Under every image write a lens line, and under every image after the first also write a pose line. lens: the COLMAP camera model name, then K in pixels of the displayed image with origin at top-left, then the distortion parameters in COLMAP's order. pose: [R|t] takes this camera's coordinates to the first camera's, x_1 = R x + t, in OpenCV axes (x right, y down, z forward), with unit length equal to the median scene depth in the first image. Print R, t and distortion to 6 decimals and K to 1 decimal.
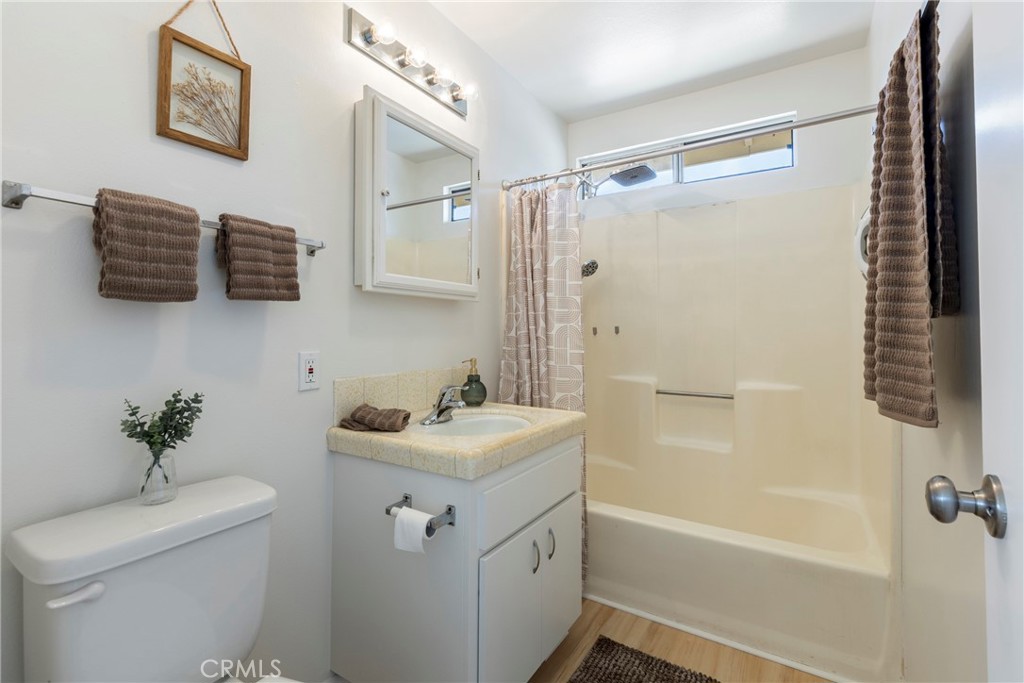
lens RADIAL K [[460.0, 0, 511.1], [0, 460.0, 314.7], [0, 0, 1]] dist [0.000853, 0.000109]
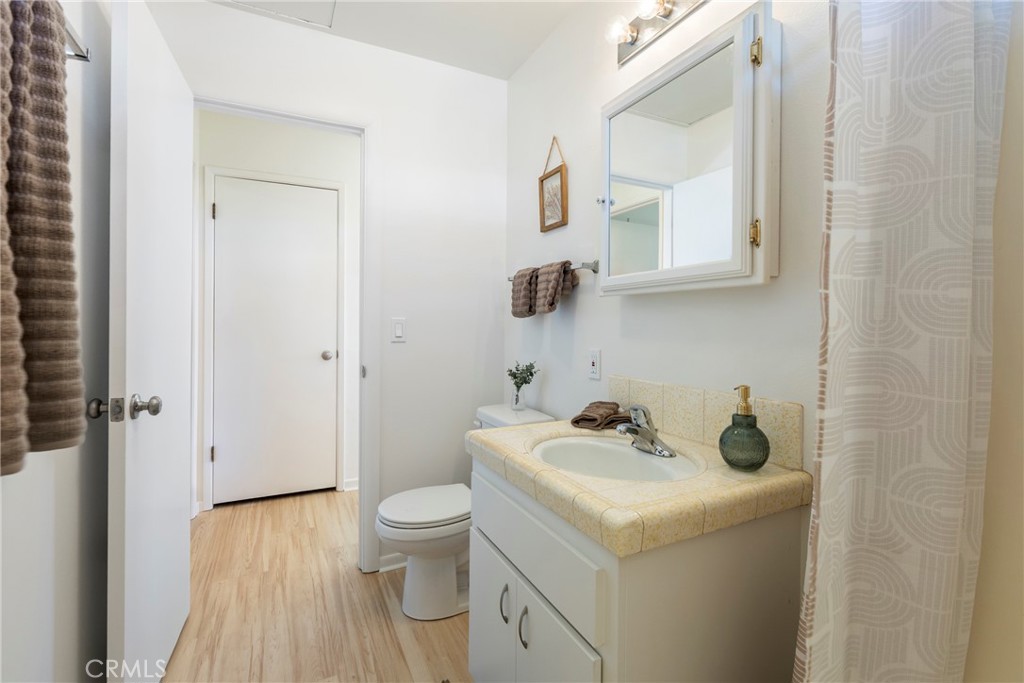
lens RADIAL K [[467.8, 0, 511.9], [0, 467.8, 329.9], [0, 0, 1]] dist [0.000584, 0.000054]
pose [[-0.524741, -0.003611, -0.851254, 0.927031], [0.015028, 0.999796, -0.013506, 0.049921], [0.851129, -0.019880, -0.524580, 1.751433]]
